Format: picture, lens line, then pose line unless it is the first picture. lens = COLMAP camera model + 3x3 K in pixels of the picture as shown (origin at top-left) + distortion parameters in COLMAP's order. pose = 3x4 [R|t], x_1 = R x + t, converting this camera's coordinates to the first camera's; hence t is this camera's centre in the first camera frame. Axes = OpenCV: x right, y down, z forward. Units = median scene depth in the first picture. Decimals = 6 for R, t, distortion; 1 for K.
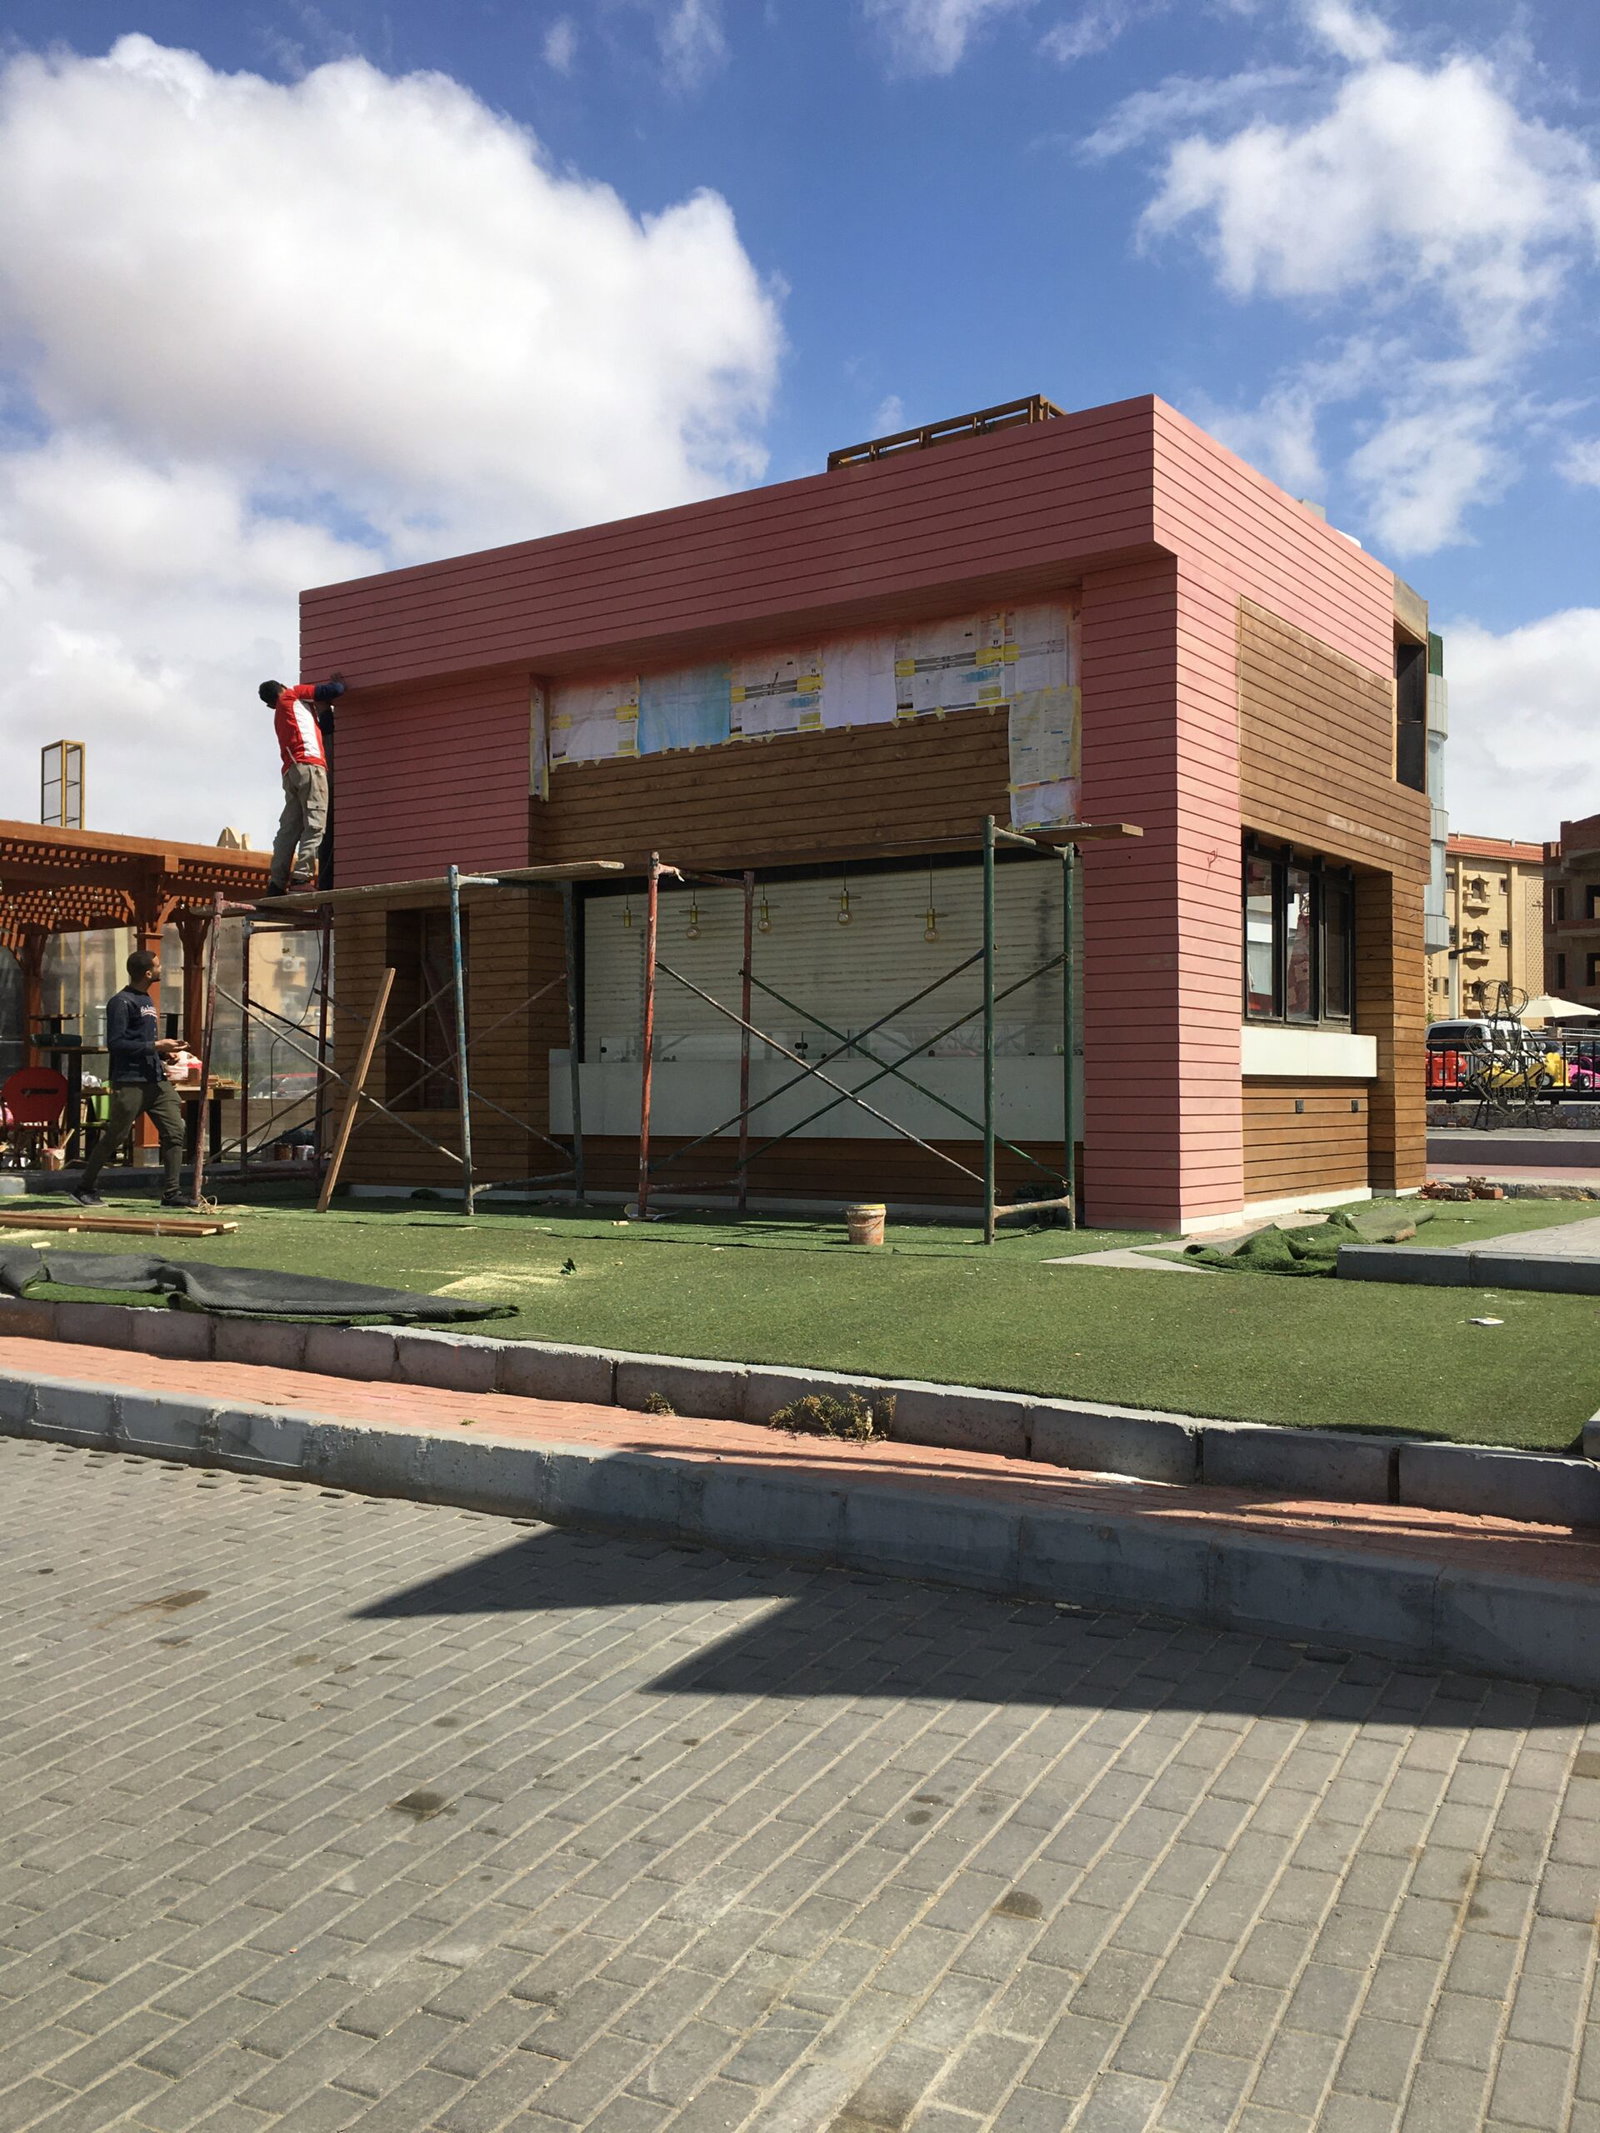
lens RADIAL K [[1804.1, 0, 816.8], [0, 1804.1, 1031.2], [0, 0, 1]] dist [0.056141, -0.078389]
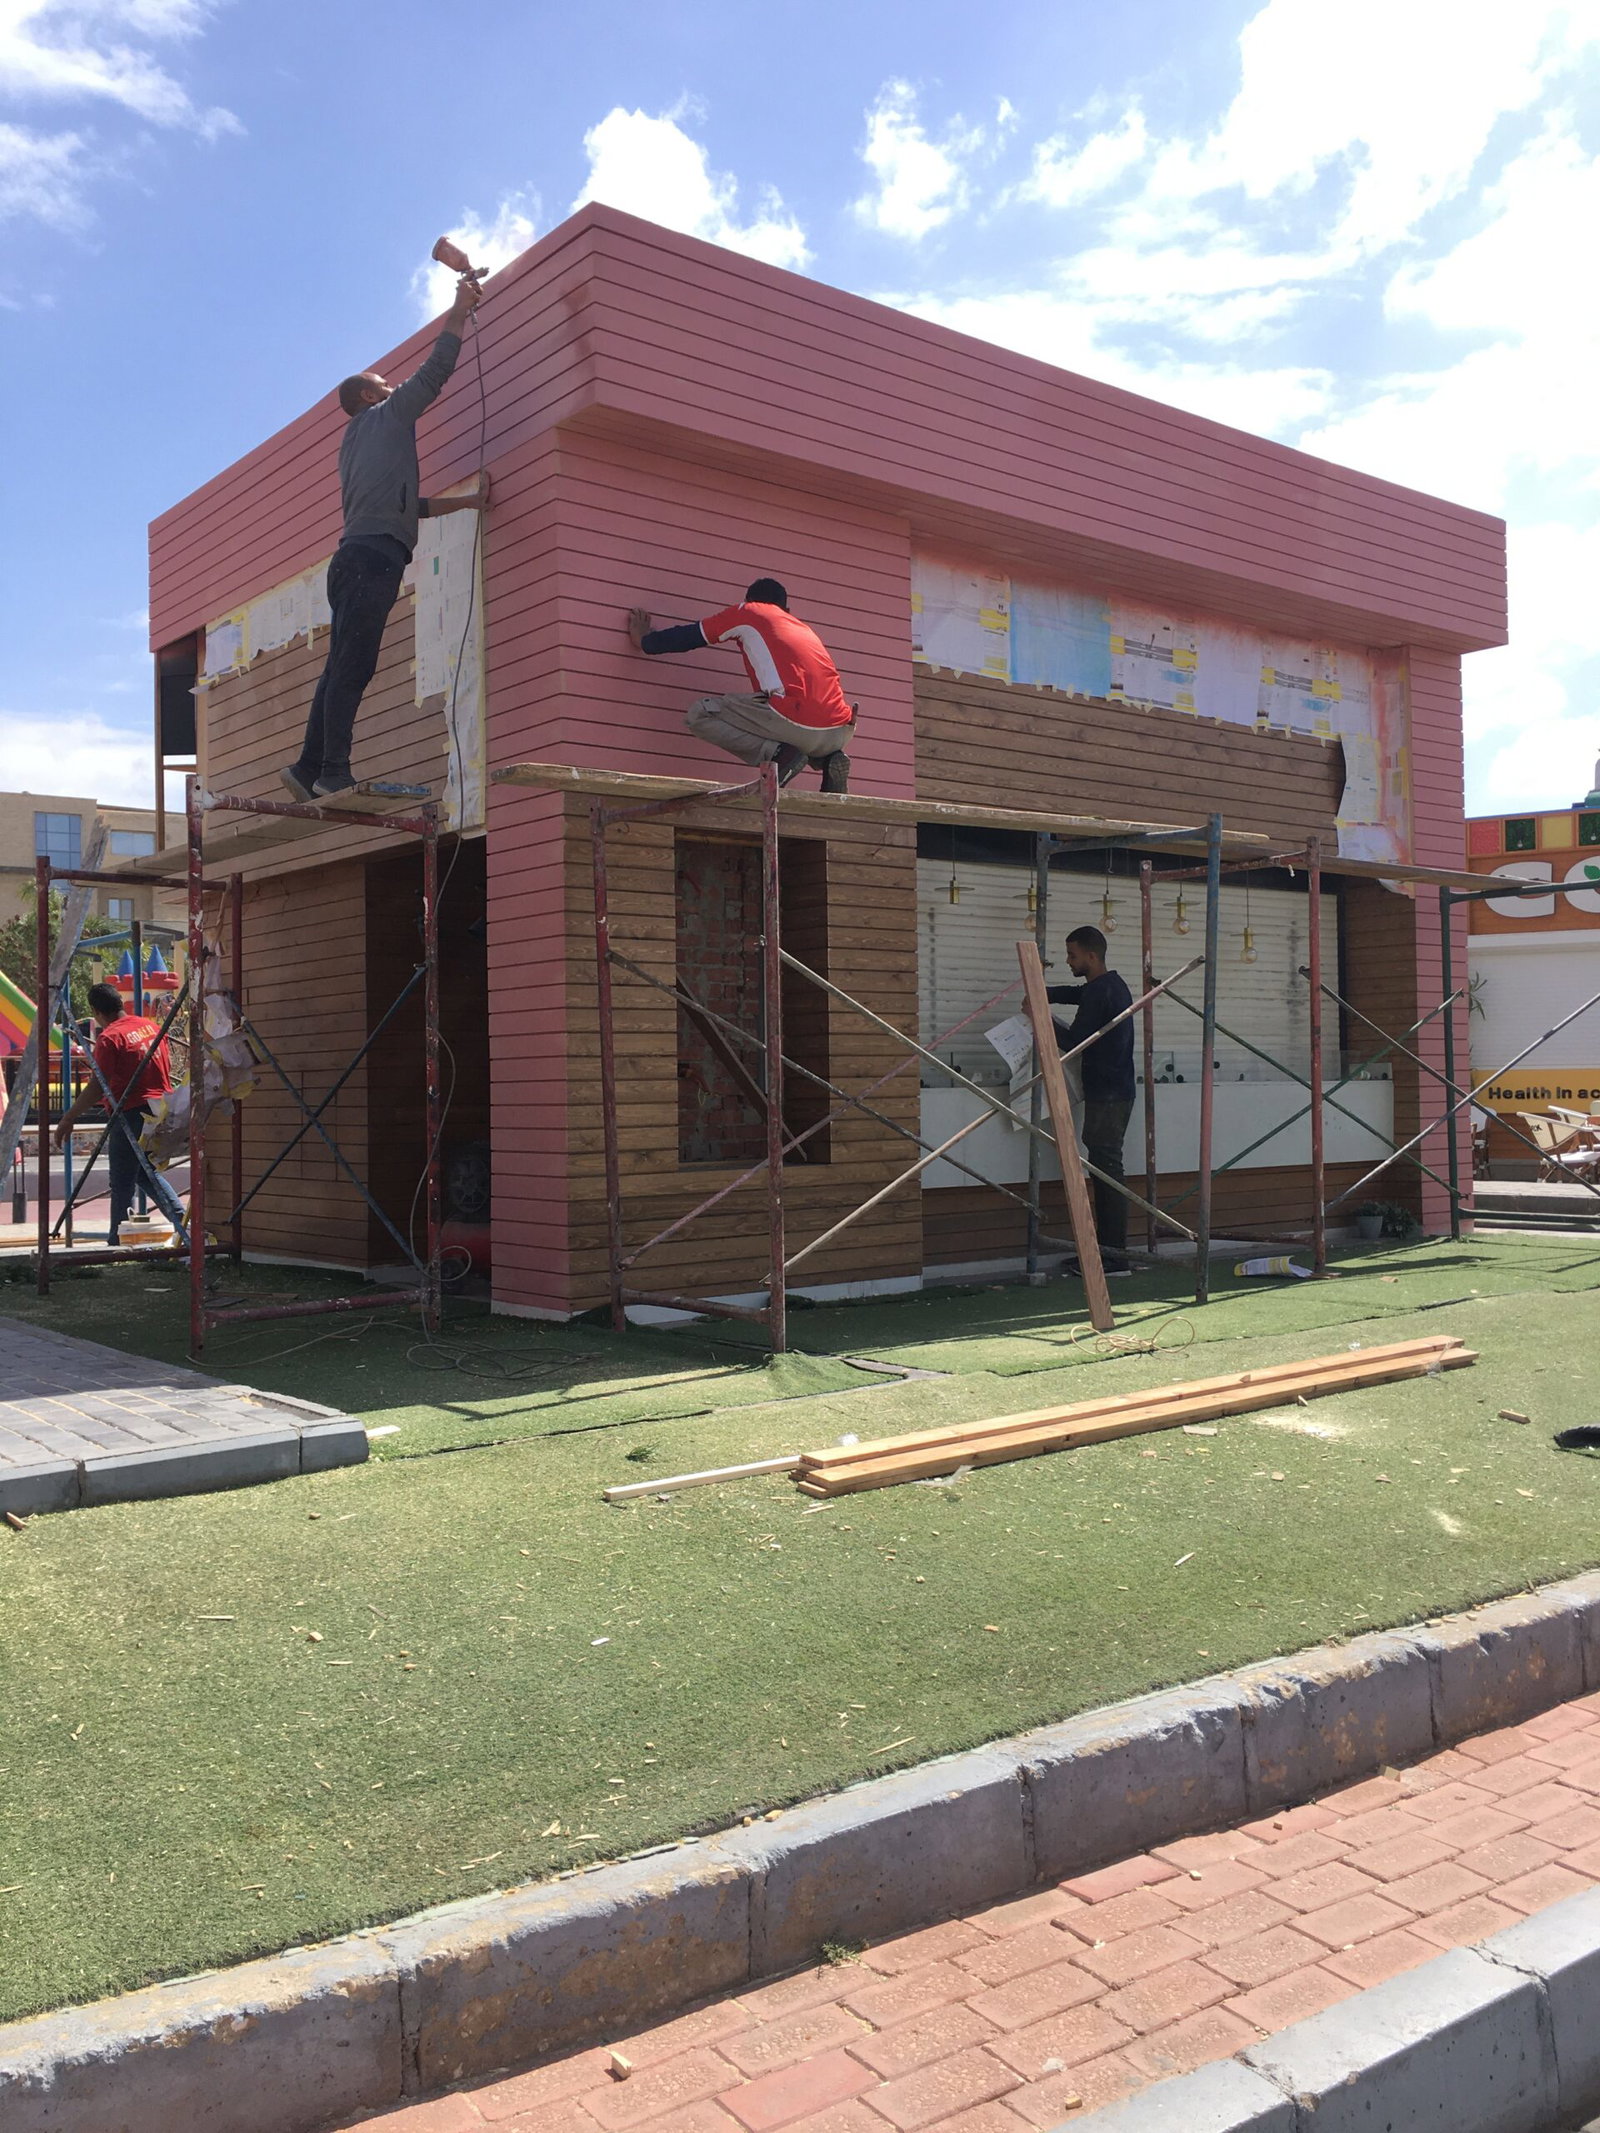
lens RADIAL K [[1804.1, 0, 812.3], [0, 1804.1, 1062.4], [0, 0, 1]] dist [0.056141, -0.078389]
pose [[0.286333, 0.016050, 0.957996, -1.083124], [-0.010250, 0.999854, -0.013687, 0.023264], [-0.958075, -0.005900, 0.286455, 1.101066]]
